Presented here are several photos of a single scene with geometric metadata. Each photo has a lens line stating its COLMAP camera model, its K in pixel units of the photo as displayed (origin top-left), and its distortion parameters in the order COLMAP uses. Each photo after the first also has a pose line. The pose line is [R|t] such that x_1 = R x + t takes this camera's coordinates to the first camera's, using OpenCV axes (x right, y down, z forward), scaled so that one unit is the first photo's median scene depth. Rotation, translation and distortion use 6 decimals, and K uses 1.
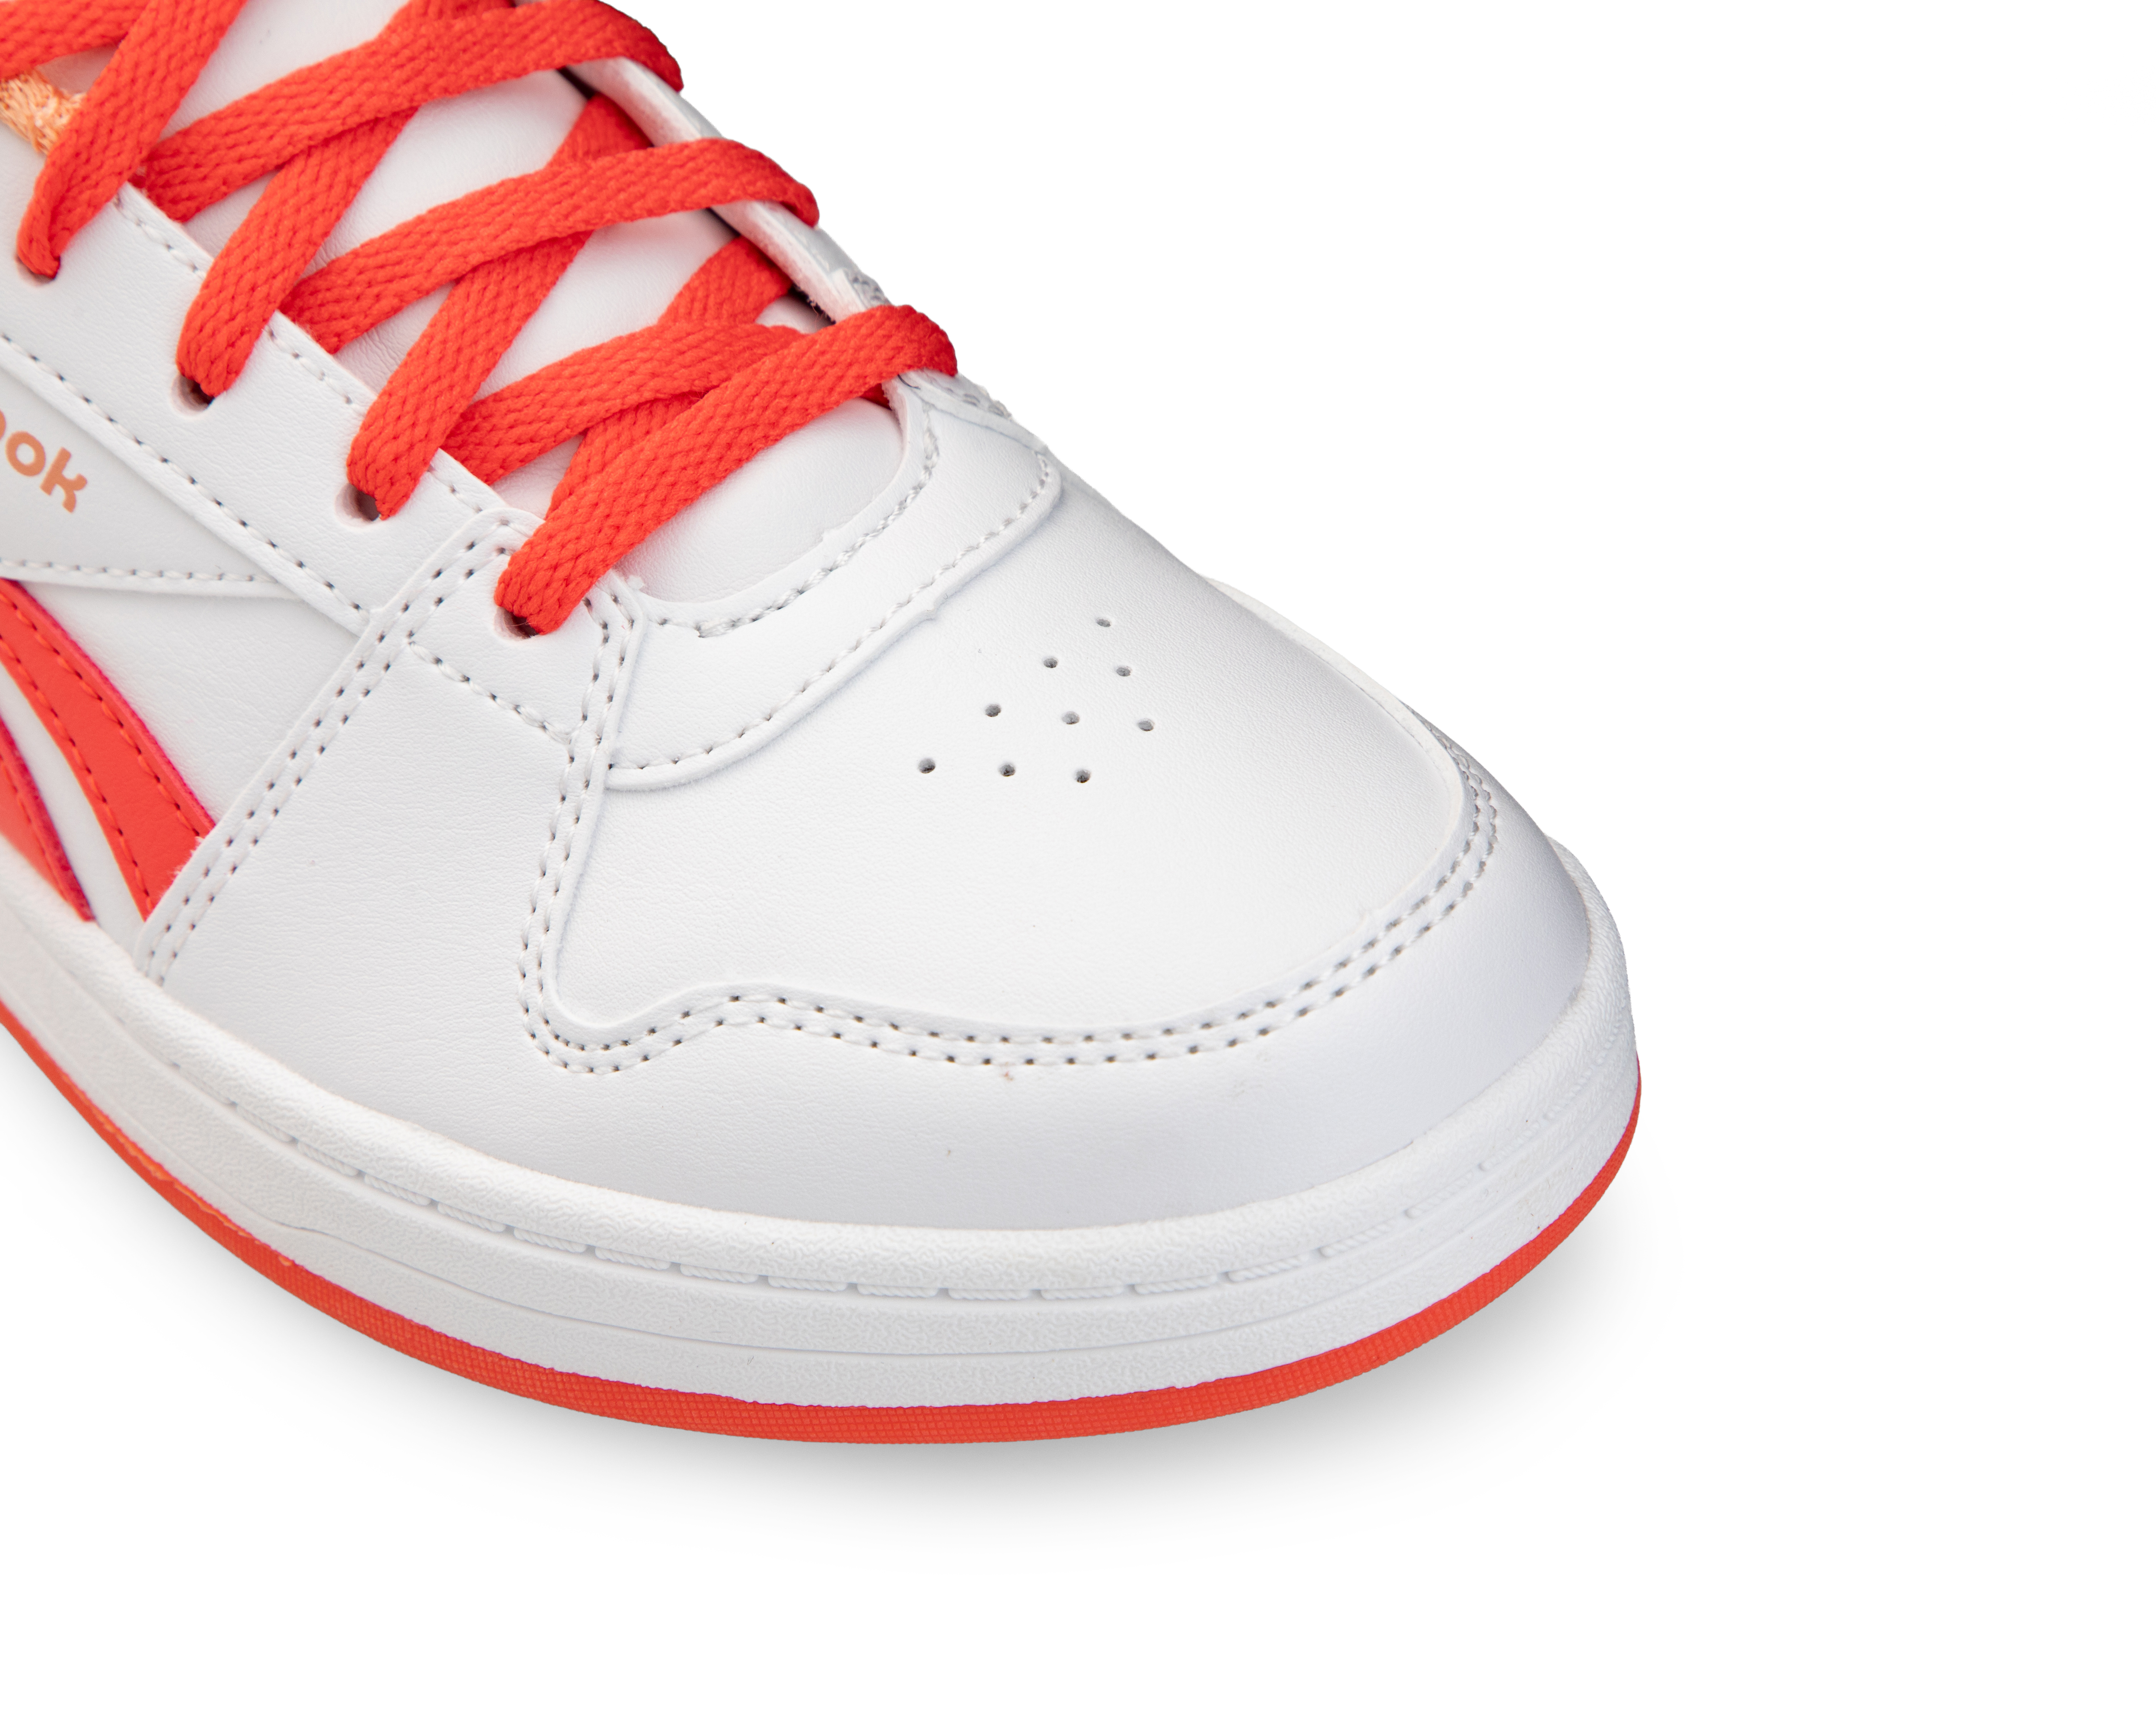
lens RADIAL K [[6520.8, 0, 1078.0], [0, 6520.8, 862.5], [0, 0, 1]] dist [0.385492, 2.711300]
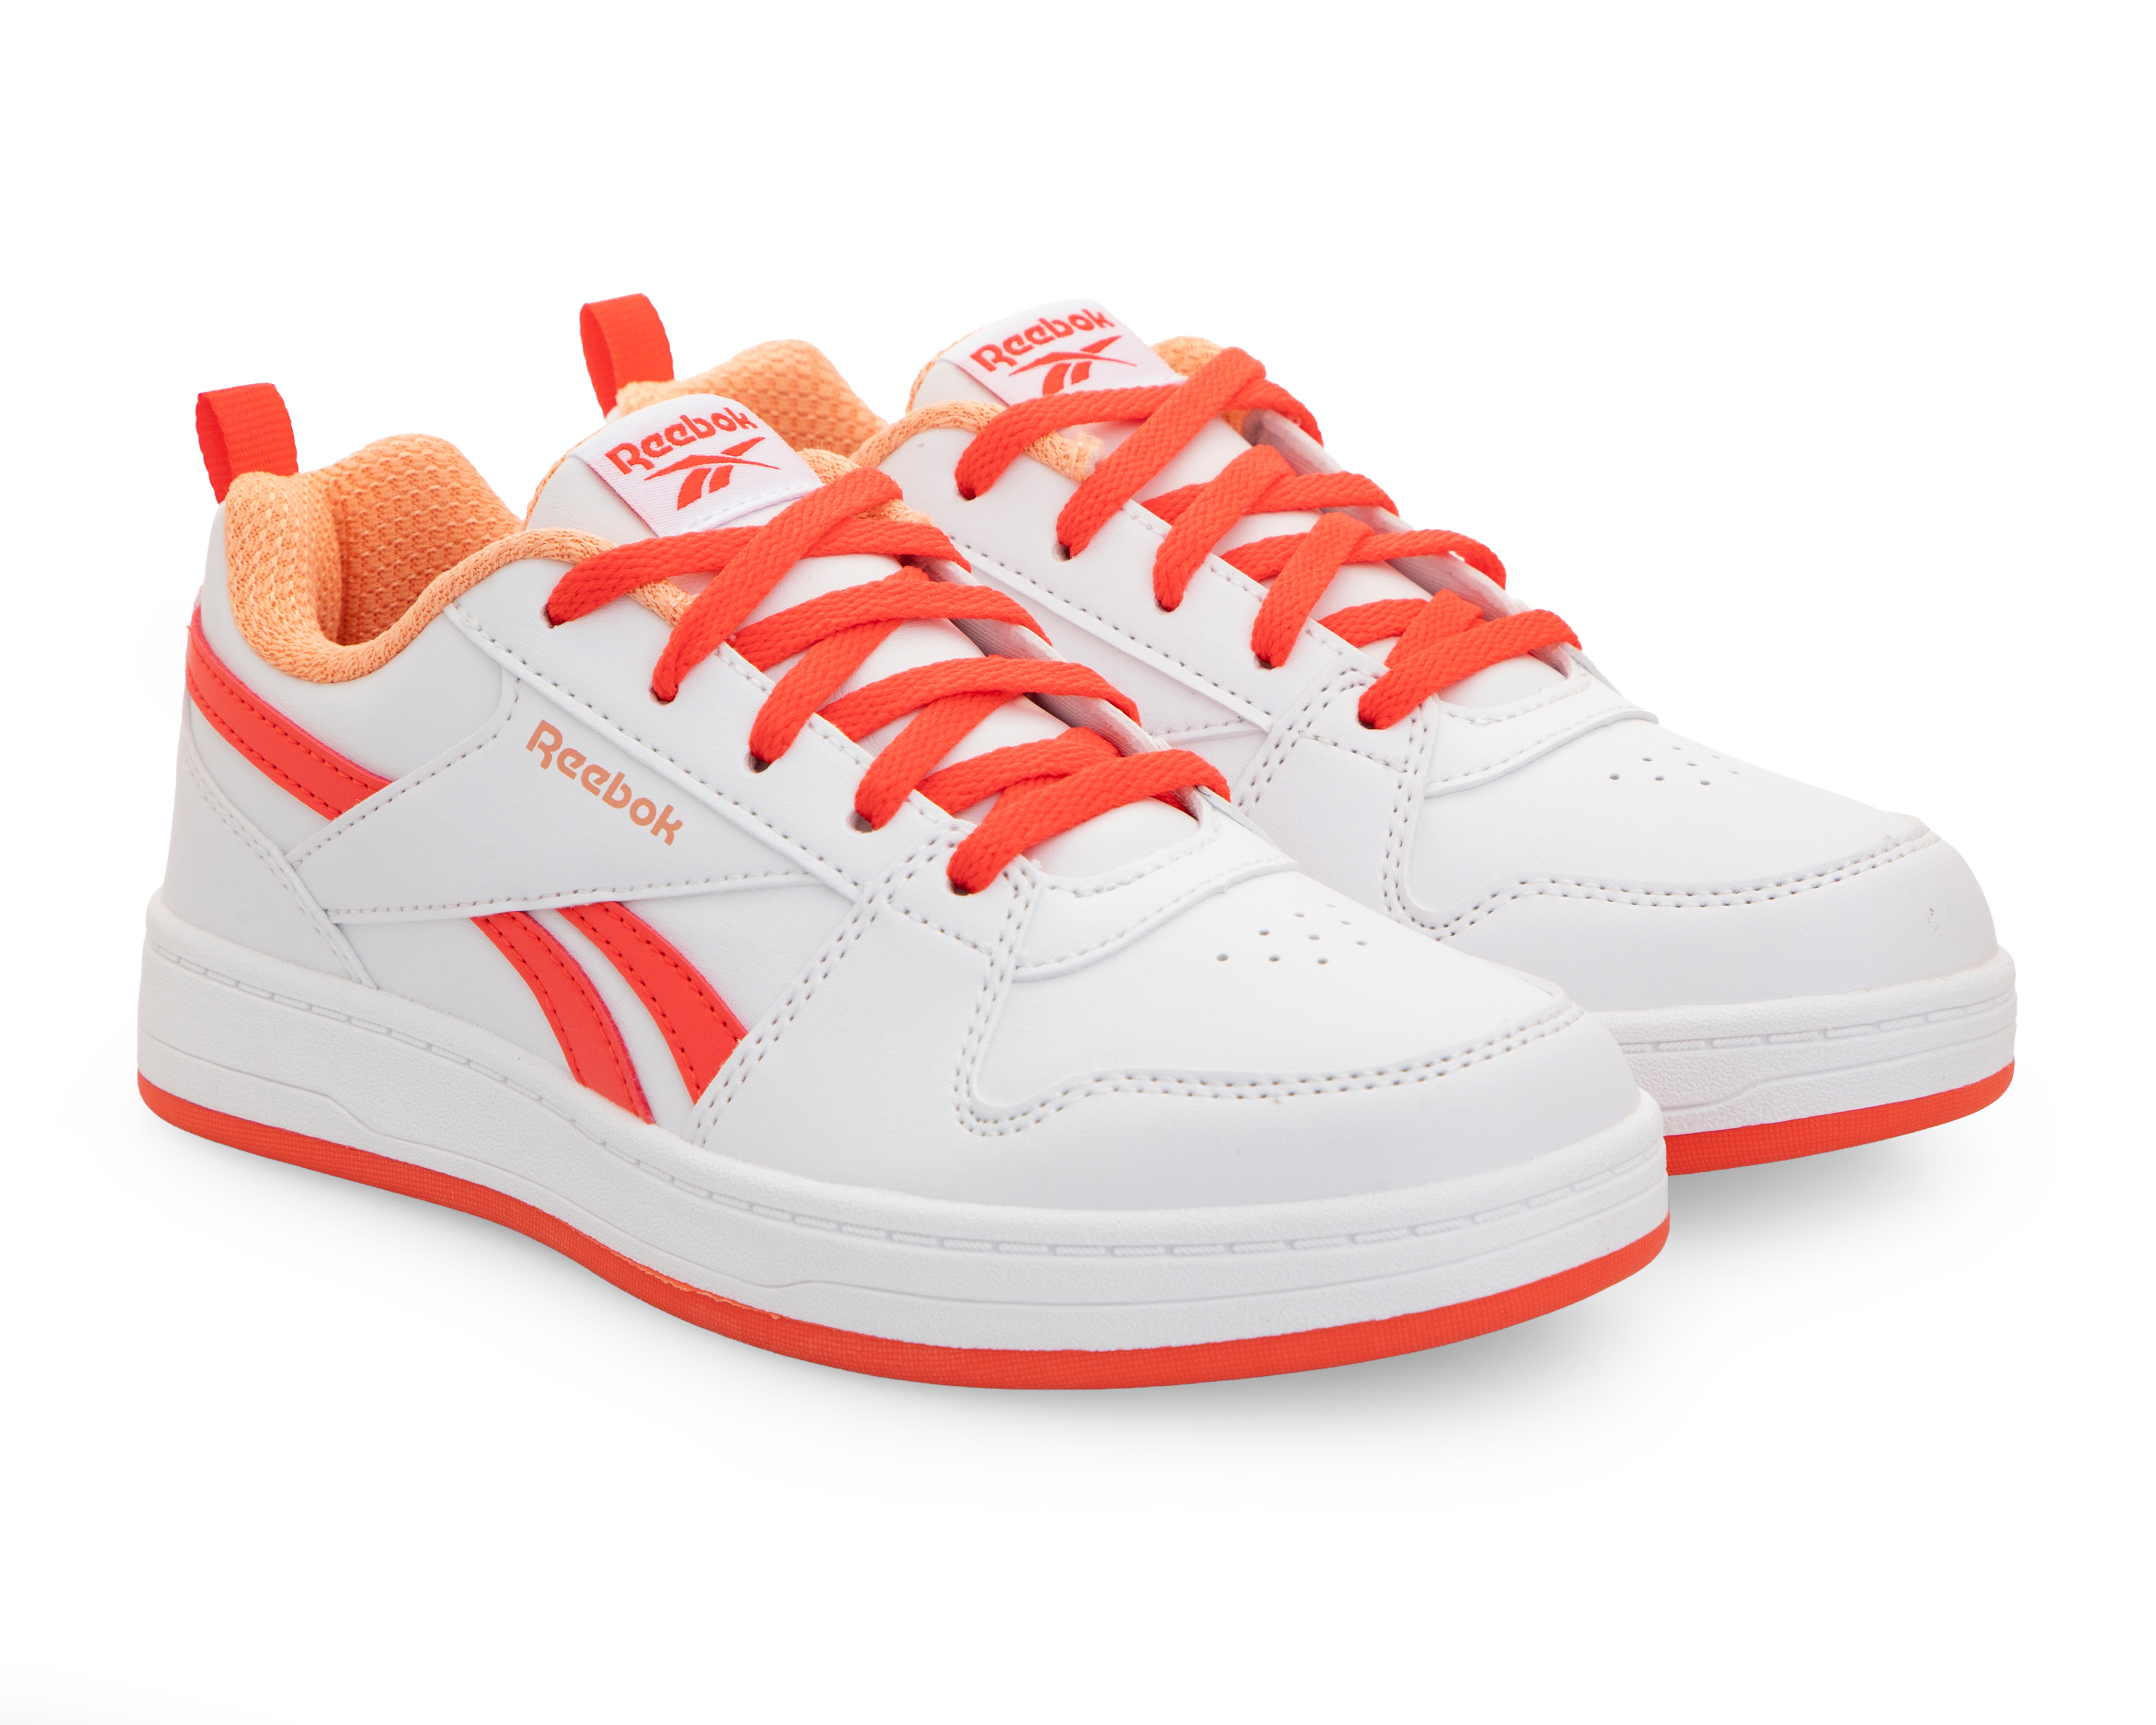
lens RADIAL K [[8053.4, 0, 1078.0], [0, 8053.4, 862.5], [0, 0, 1]] dist [0.960964, 0.225681]
pose [[0.998518, 0.048017, 0.025619, -0.106537], [-0.034287, 0.920571, -0.389066, 0.706142], [-0.042266, 0.387611, 0.920853, -0.782314]]
